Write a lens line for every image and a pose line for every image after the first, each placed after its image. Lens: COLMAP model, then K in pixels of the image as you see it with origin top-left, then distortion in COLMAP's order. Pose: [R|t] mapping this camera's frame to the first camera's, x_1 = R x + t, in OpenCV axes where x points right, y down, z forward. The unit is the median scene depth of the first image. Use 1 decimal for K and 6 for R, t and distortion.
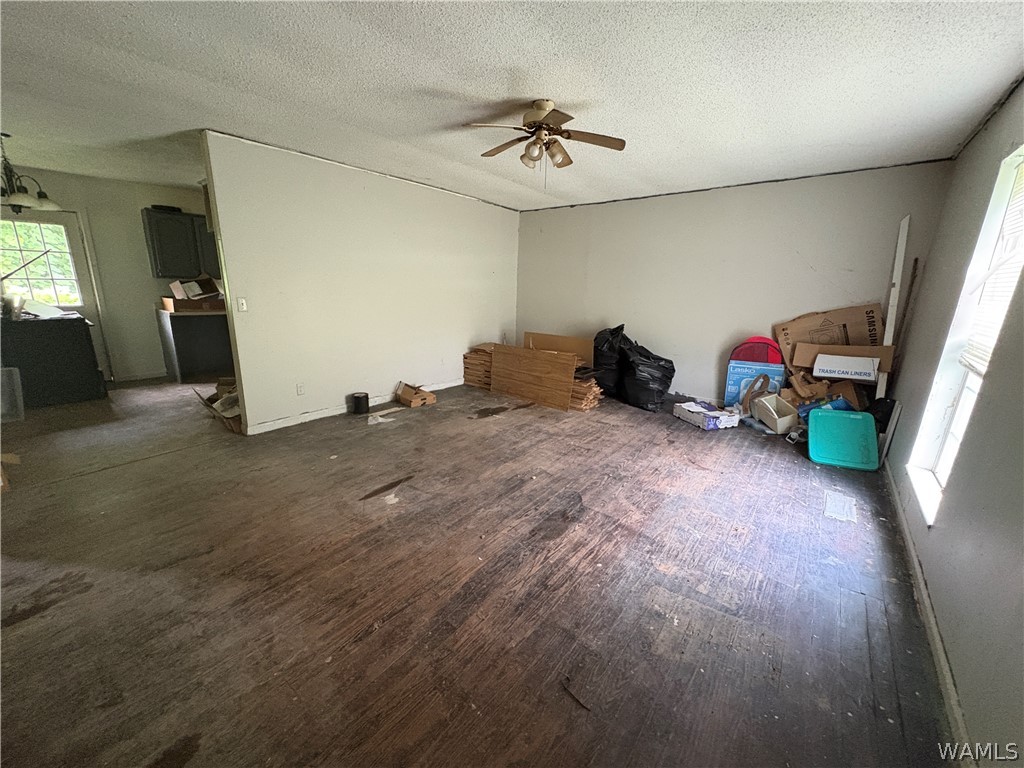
lens RADIAL K [[402.5, 0, 510.3], [0, 402.5, 388.5], [0, 0, 1]] dist [-0.000025, 0.000019]
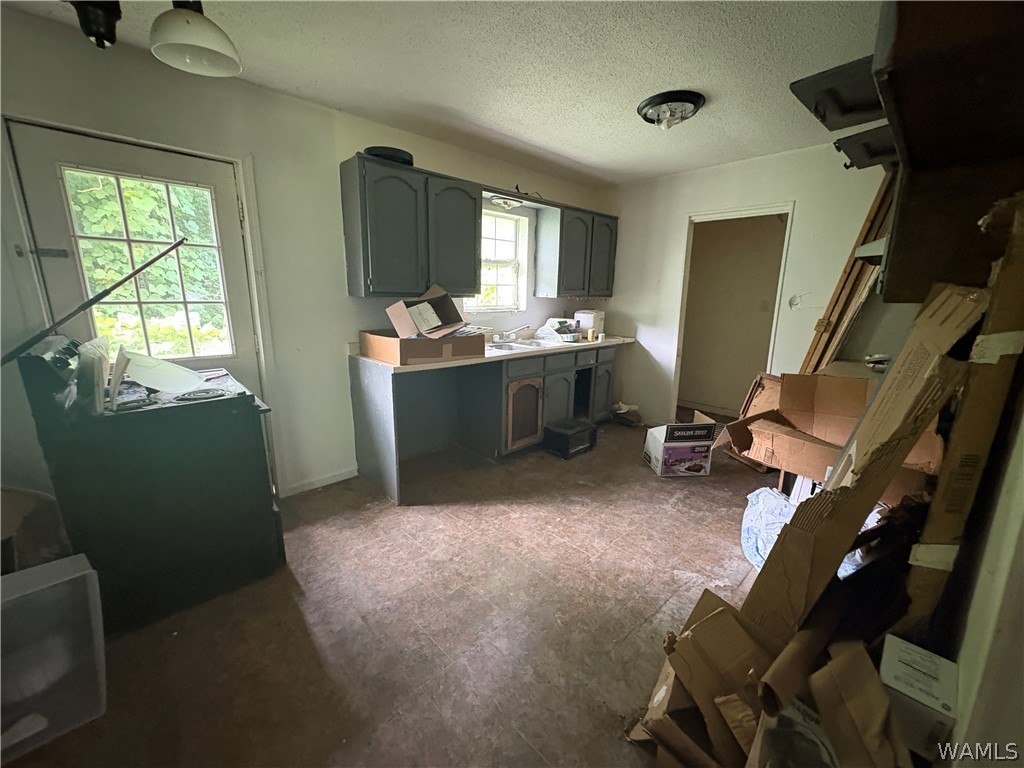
lens RADIAL K [[407.9, 0, 512.0], [0, 407.9, 384.0], [0, 0, 1]] dist [0.000219, 0.000003]
pose [[0.992343, 0.016627, -0.122390, -0.643807], [-0.020820, 0.999236, -0.033061, -0.155174], [0.121747, 0.035356, 0.991931, 0.532314]]
